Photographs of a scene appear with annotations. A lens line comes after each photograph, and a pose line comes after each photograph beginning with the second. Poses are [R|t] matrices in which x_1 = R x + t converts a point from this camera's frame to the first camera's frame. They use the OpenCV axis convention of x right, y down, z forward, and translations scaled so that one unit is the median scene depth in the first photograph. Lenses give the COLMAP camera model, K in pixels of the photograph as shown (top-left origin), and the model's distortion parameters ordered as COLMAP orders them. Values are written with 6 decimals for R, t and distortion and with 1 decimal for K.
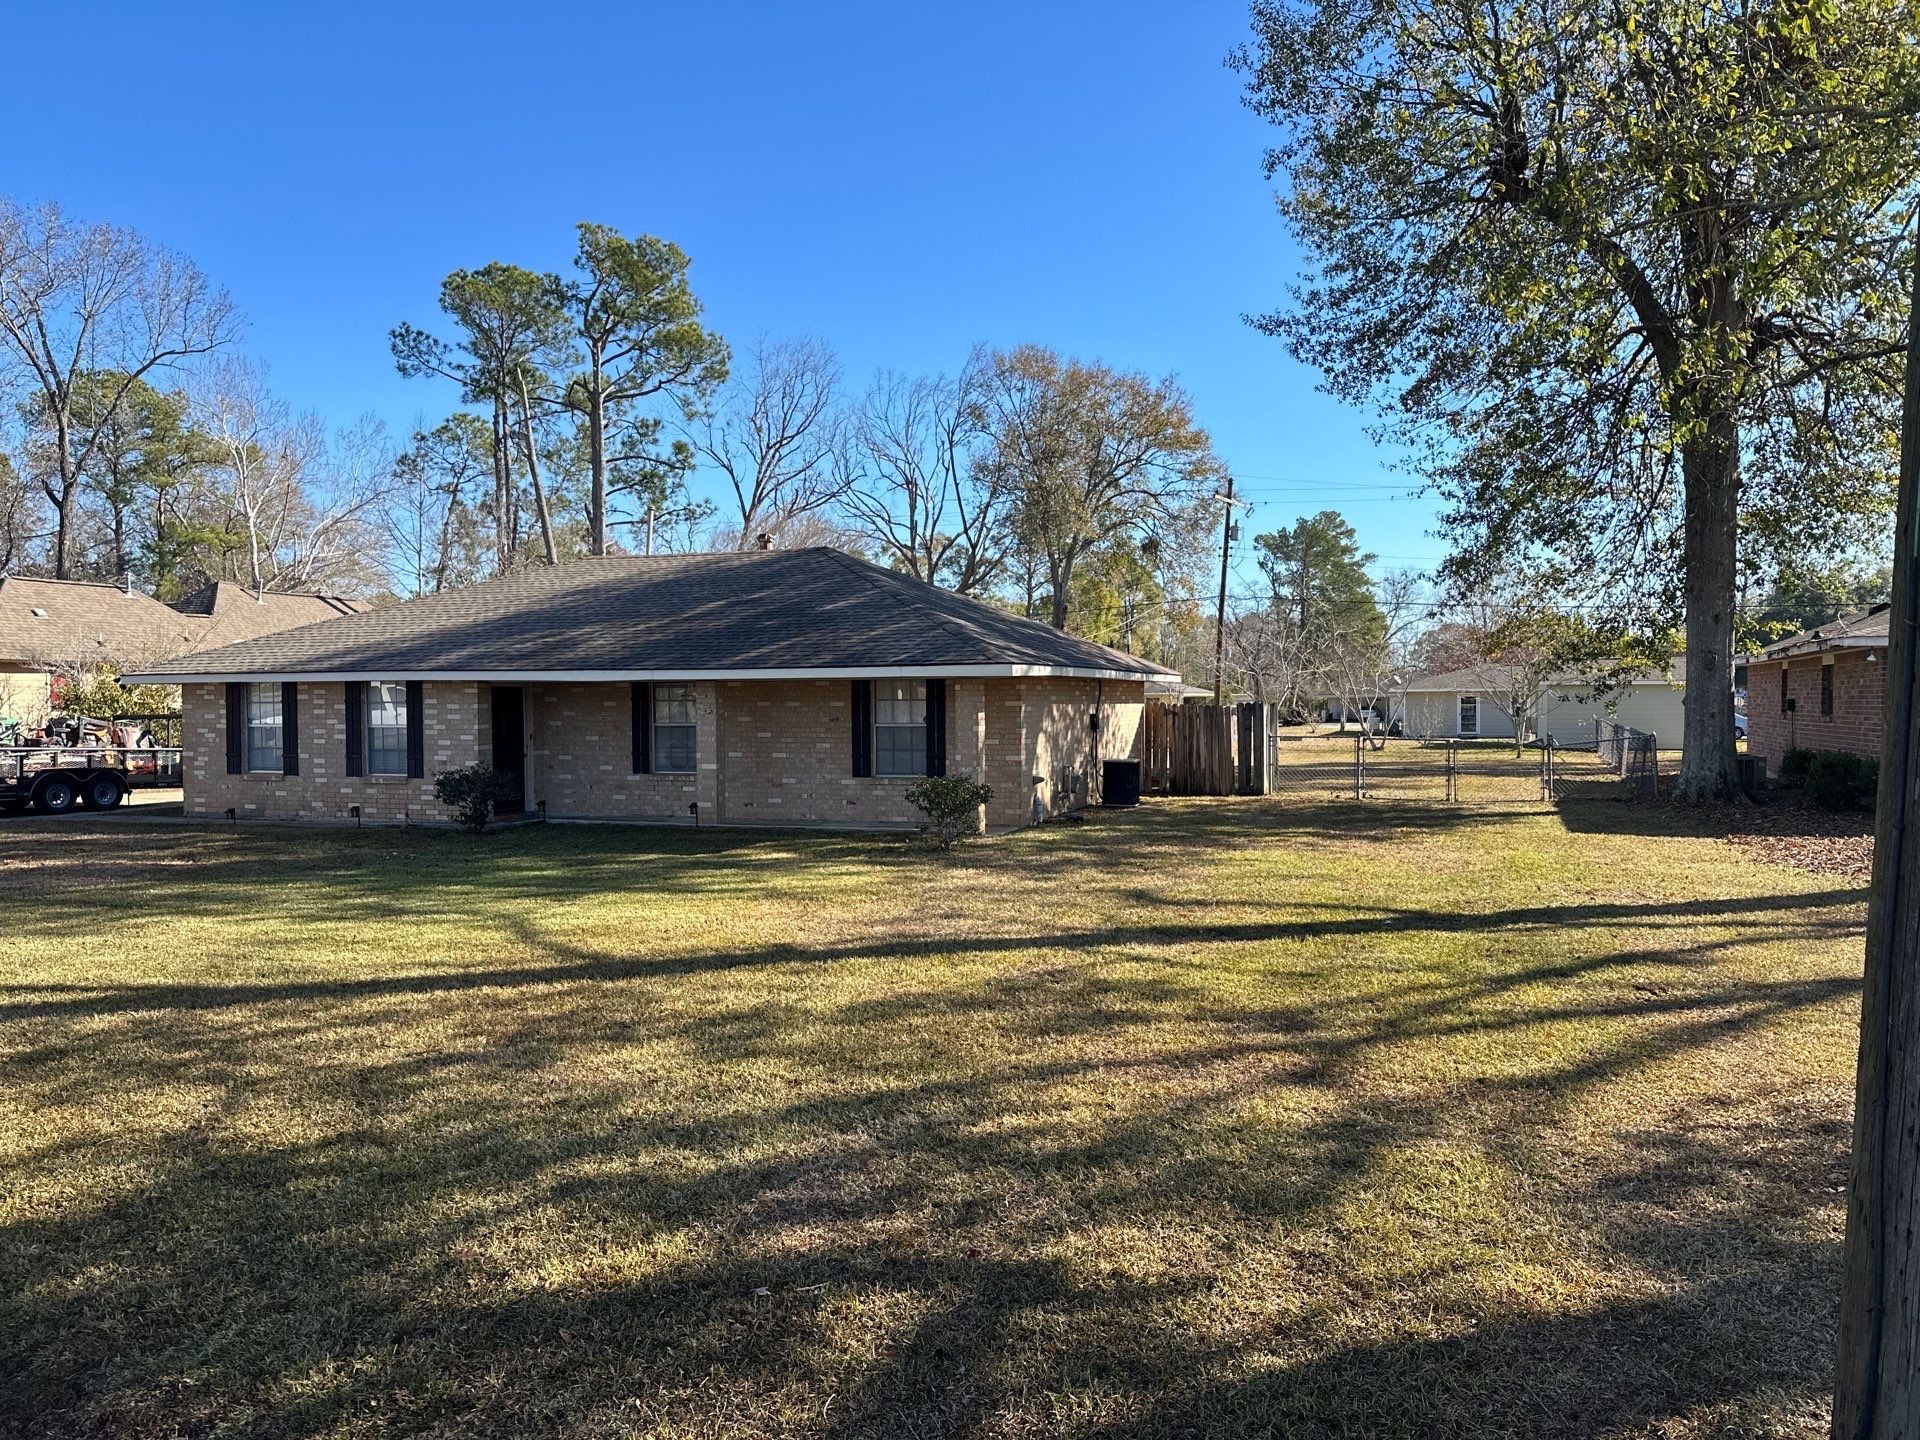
lens RADIAL K [[1333.4, 0, 969.7], [0, 1333.4, 744.4], [0, 0, 1]] dist [0.121041, -0.171596]
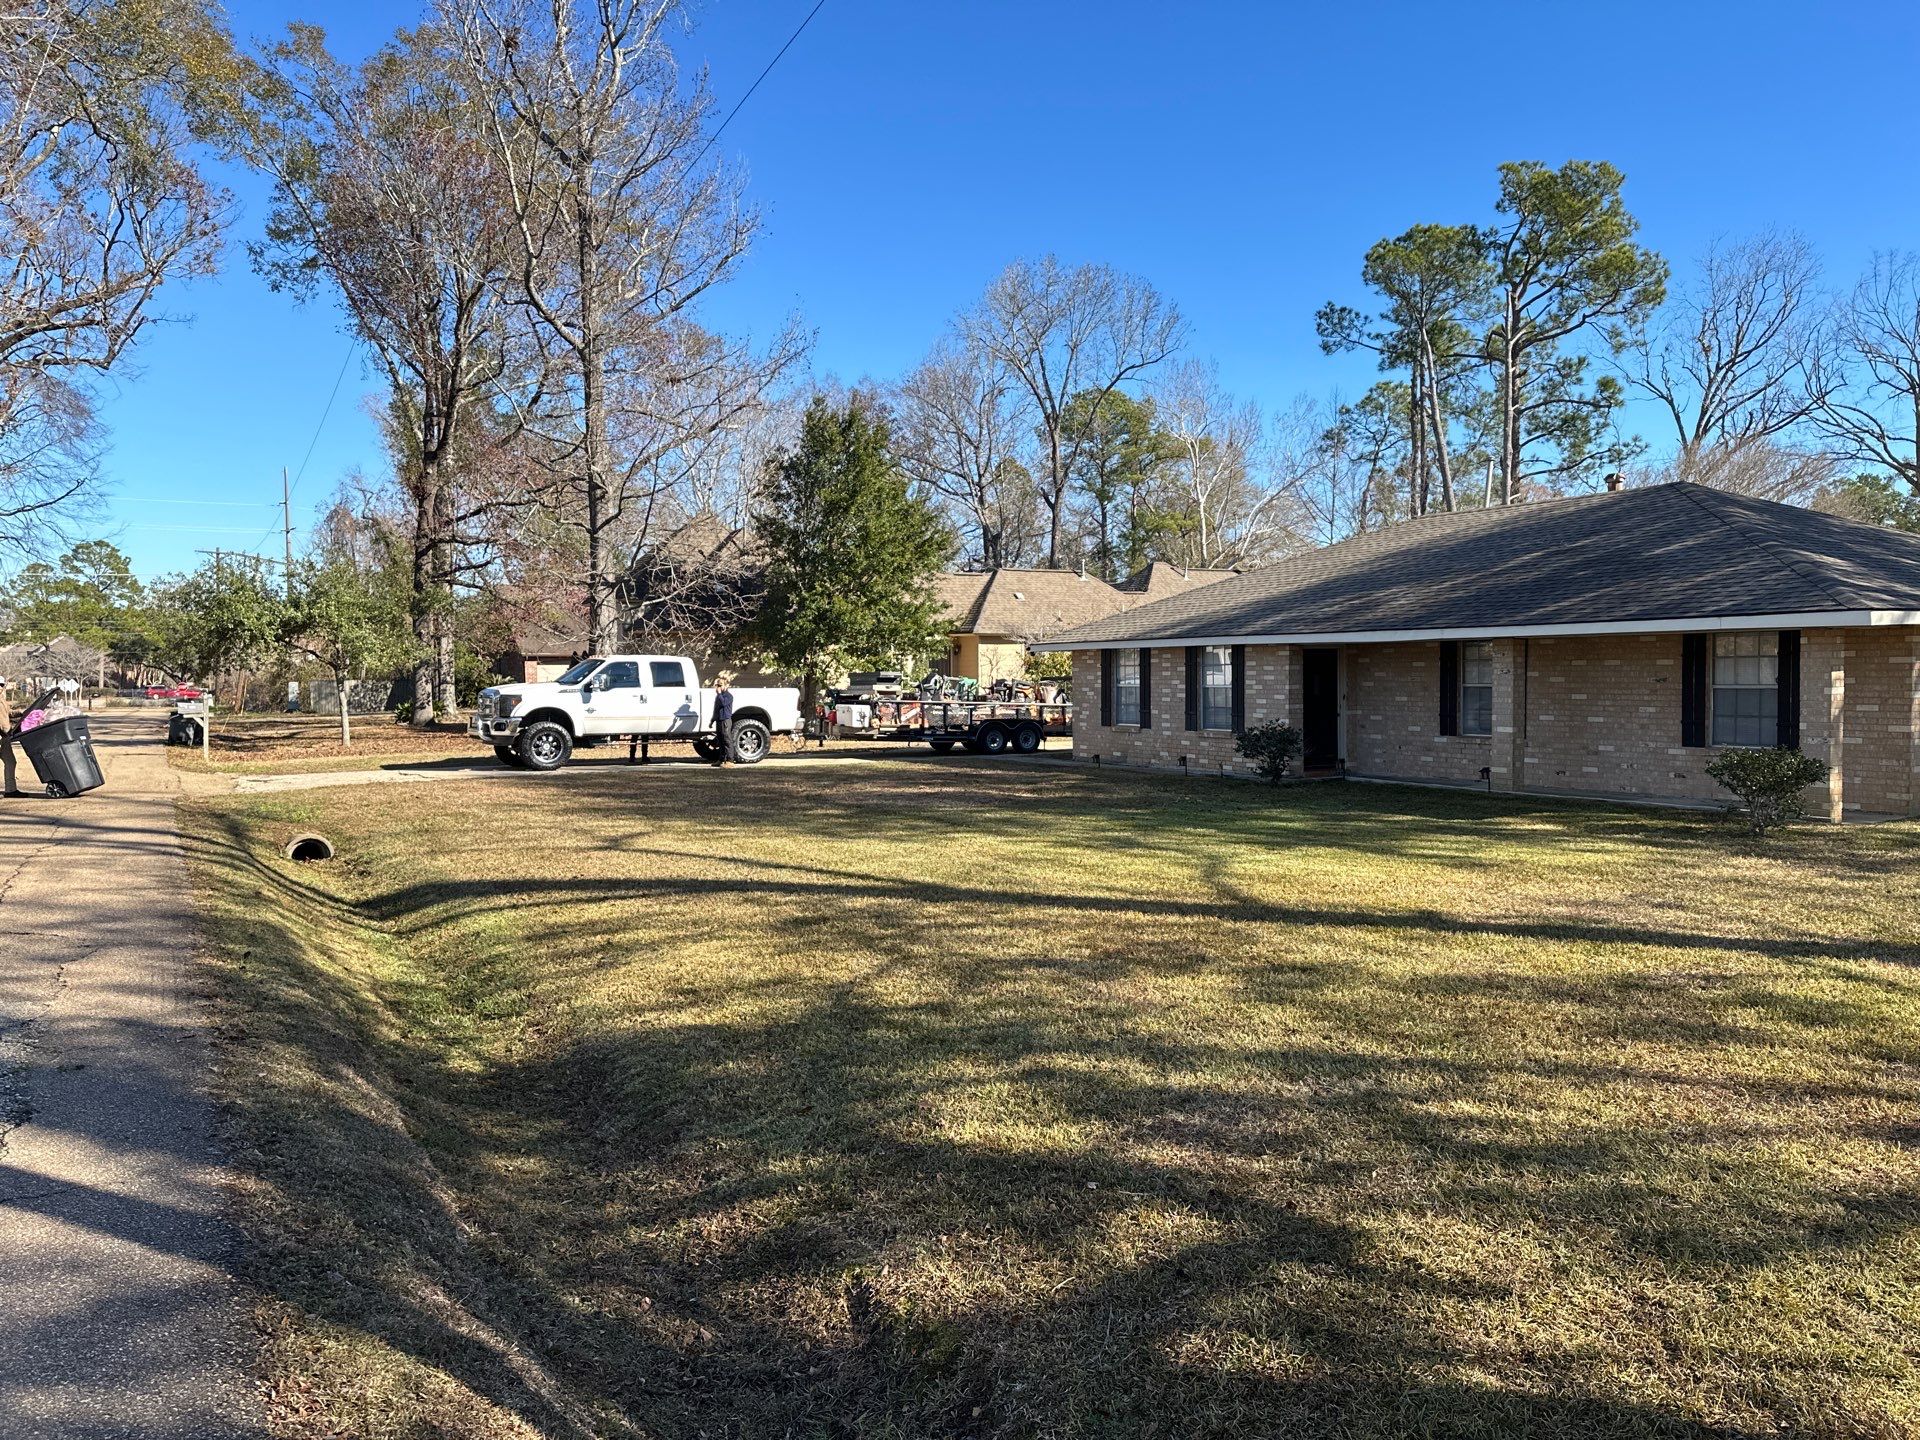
lens RADIAL K [[1333.4, 0, 969.7], [0, 1333.4, 744.4], [0, 0, 1]] dist [0.121041, -0.171596]
pose [[0.777502, 0.032457, -0.628042, 0.093124], [-0.015205, 0.999346, 0.032821, 0.001165], [0.628696, -0.015969, 0.777487, 0.015730]]
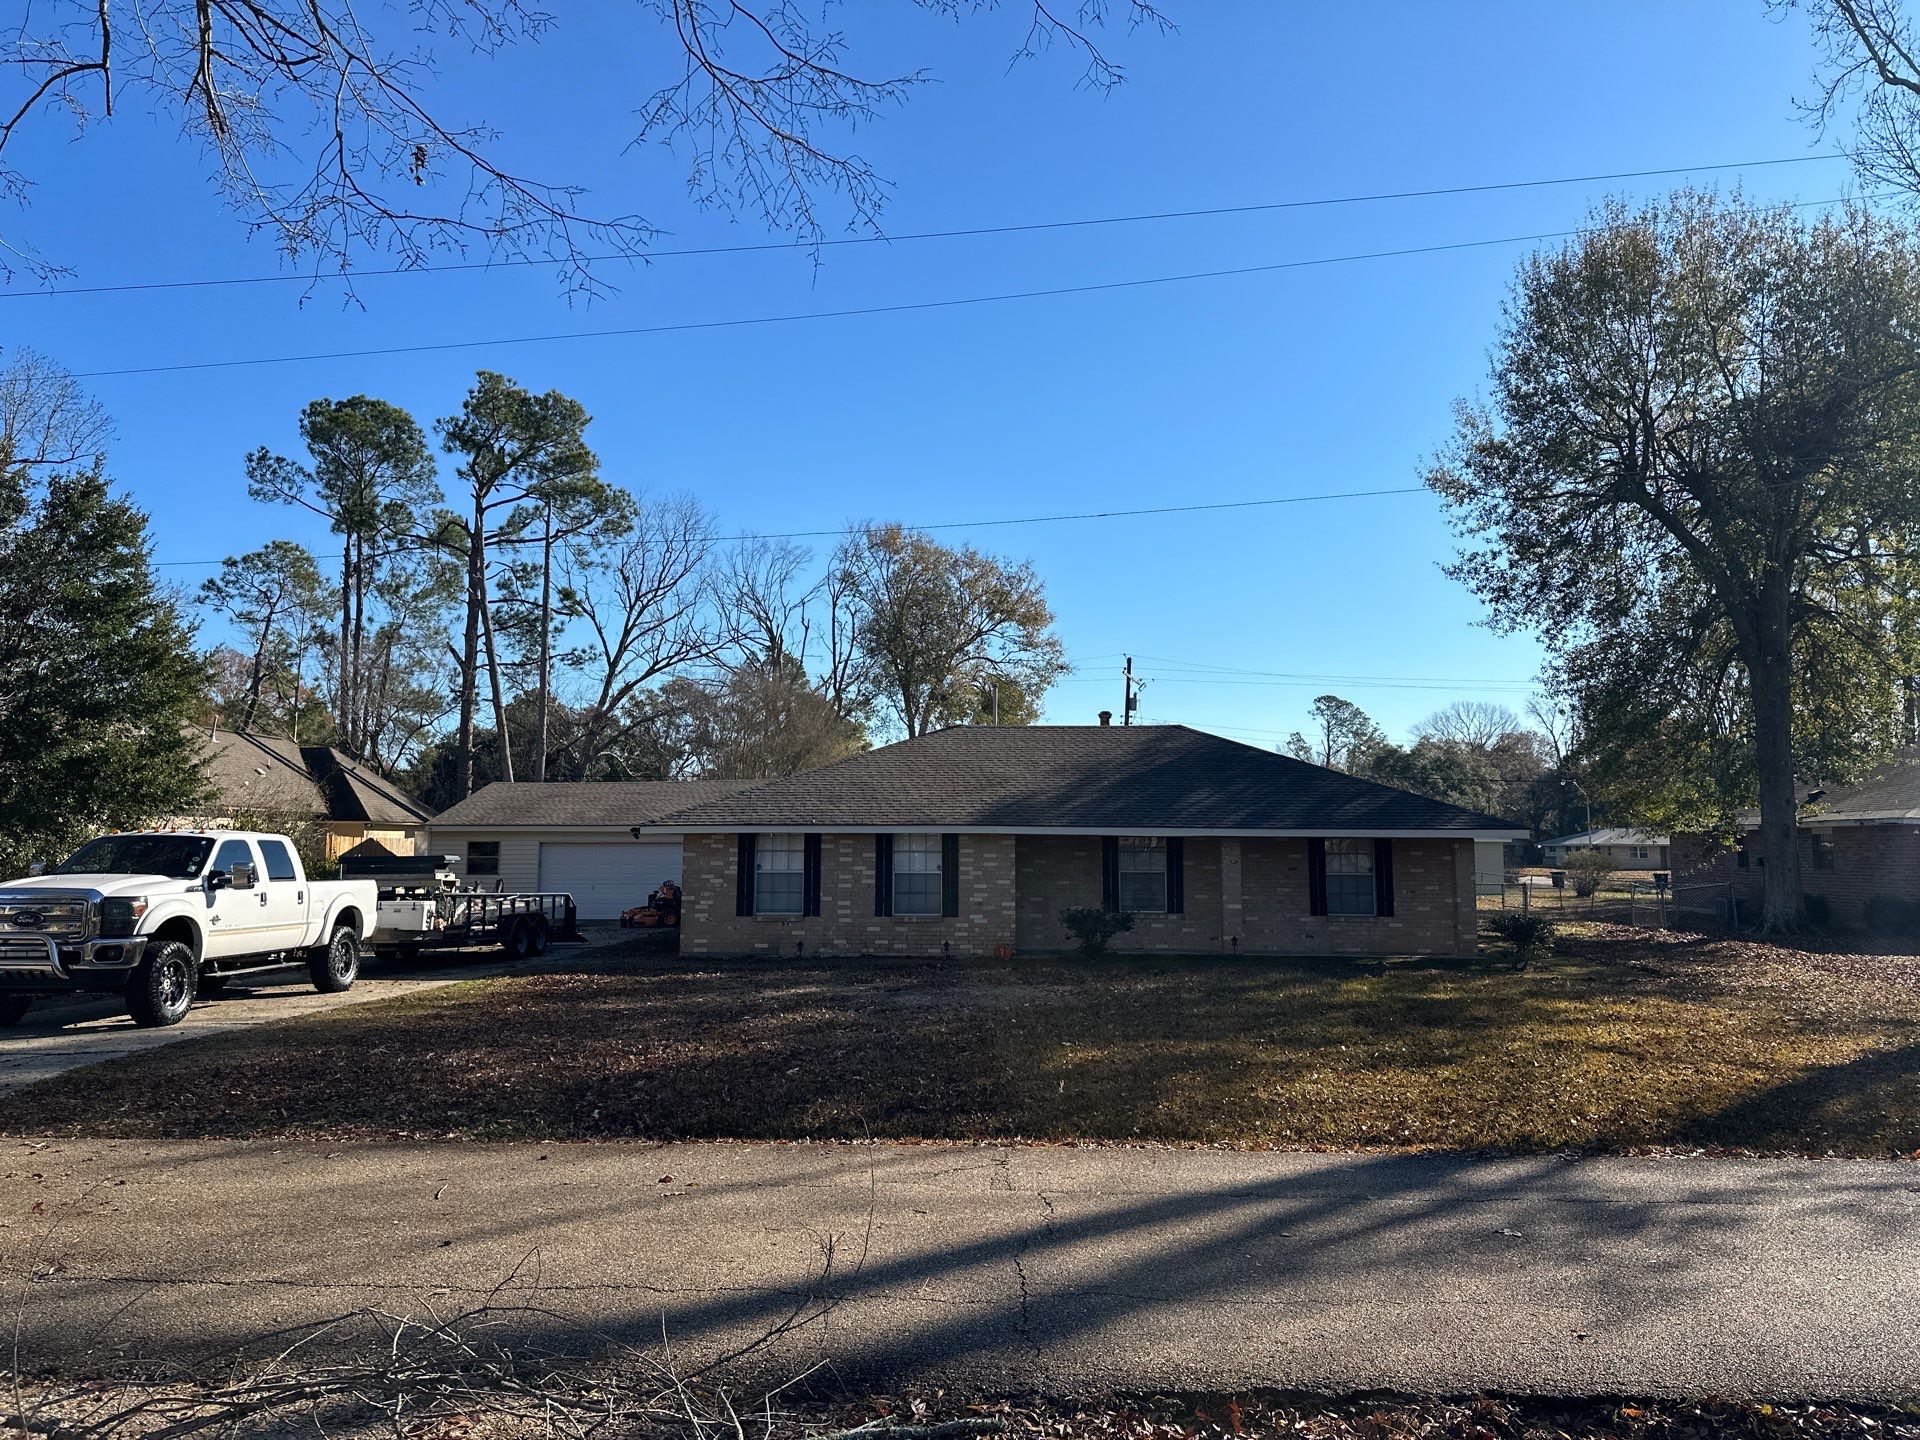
lens RADIAL K [[1333.4, 0, 969.7], [0, 1333.4, 744.4], [0, 0, 1]] dist [0.121041, -0.171596]
pose [[0.953292, 0.031716, 0.300380, -0.566052], [0.001121, 0.994094, -0.108519, 0.001447], [-0.302048, 0.103787, 0.947626, -0.079599]]
